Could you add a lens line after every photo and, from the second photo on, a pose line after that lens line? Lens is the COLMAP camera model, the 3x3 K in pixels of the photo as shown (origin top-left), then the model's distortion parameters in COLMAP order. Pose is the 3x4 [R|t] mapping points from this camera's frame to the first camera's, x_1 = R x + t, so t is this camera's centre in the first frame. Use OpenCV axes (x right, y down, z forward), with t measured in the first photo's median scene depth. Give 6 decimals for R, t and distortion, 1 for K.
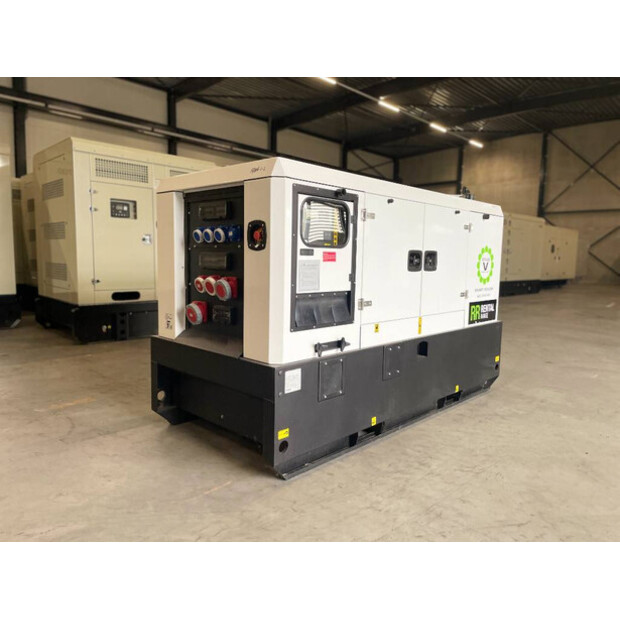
lens RADIAL K [[478.1, 0, 310.0], [0, 478.1, 310.0], [0, 0, 1]] dist [0.103918, -0.136711]
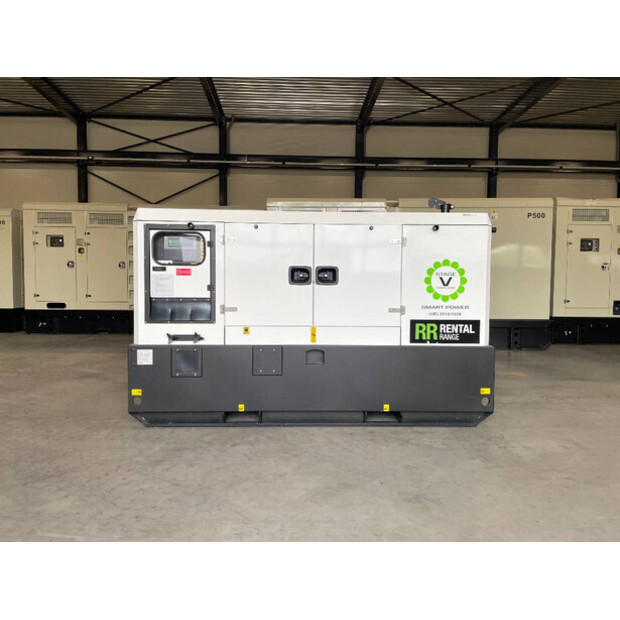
lens RADIAL K [[478.1, 0, 310.0], [0, 478.1, 310.0], [0, 0, 1]] dist [0.103918, -0.136711]
pose [[0.702856, 0.024564, -0.710908, 1.136406], [-0.072482, 0.996675, -0.037223, 0.019717], [0.707629, 0.077690, 0.702300, 0.262920]]
